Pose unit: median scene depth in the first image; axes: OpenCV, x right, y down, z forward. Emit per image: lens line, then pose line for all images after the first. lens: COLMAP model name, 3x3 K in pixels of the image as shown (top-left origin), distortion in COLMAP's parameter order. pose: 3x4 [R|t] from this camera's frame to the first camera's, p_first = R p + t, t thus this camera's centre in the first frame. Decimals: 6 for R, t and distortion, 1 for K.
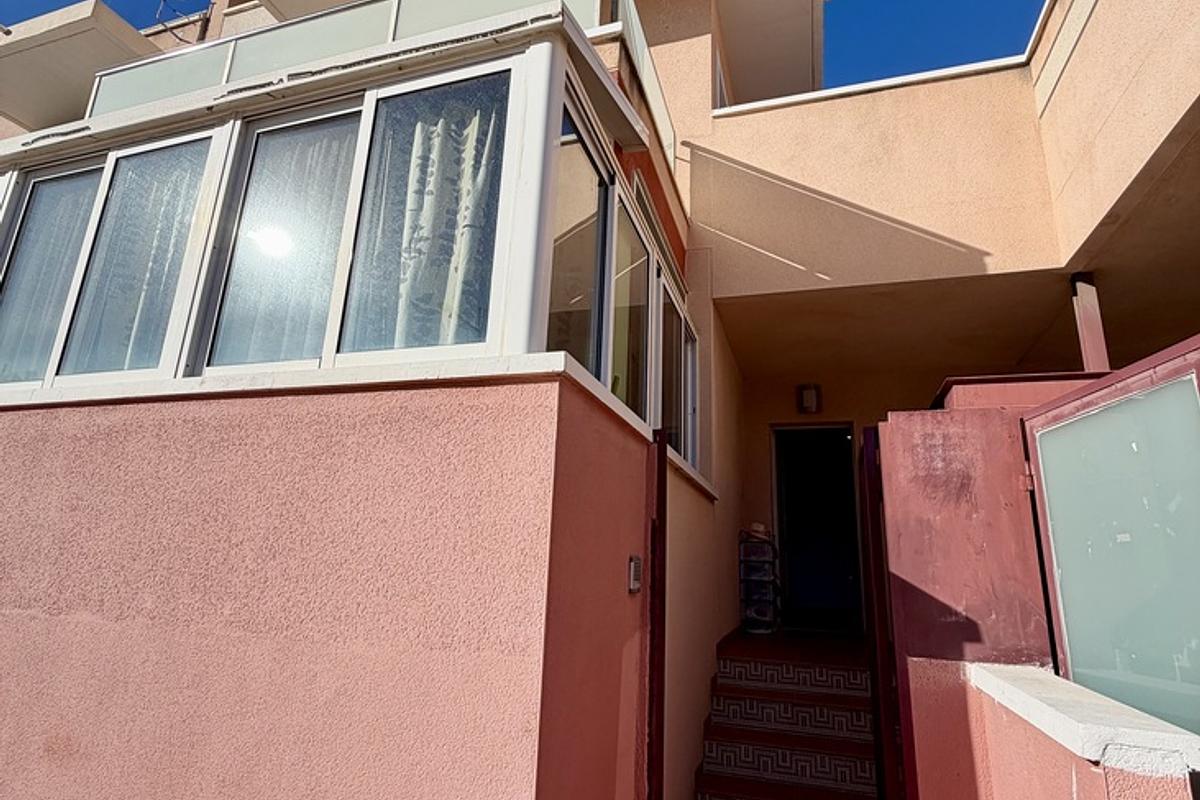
lens RADIAL K [[635.3, 0, 597.0], [0, 635.3, 394.4], [0, 0, 1]] dist [0.004913, -0.003682]
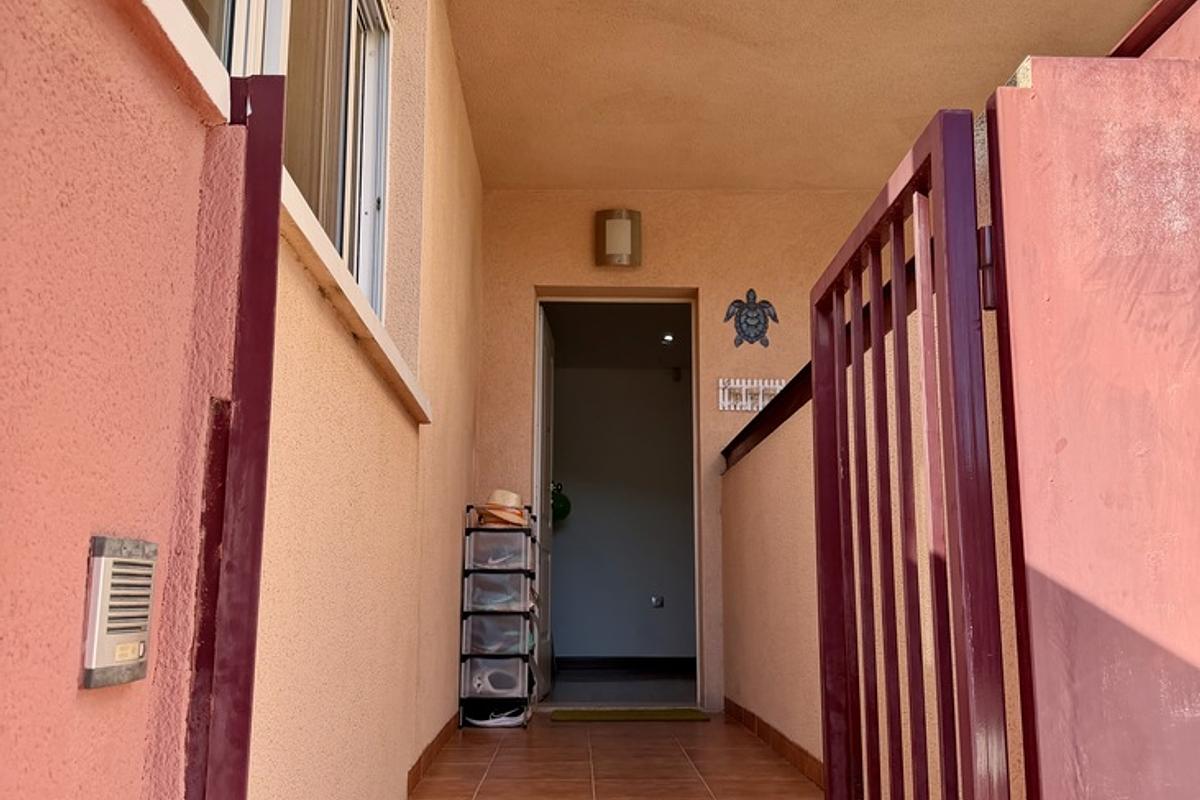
lens RADIAL K [[1103.0, 0, 604.9], [0, 1103.0, 400.5], [0, 0, 1]] dist [0.053547, 0.000000]
pose [[0.934087, 0.027360, 0.355995, 0.067882], [-0.060258, 0.994838, 0.081651, 0.136147], [-0.351923, -0.097720, 0.930914, 0.468540]]
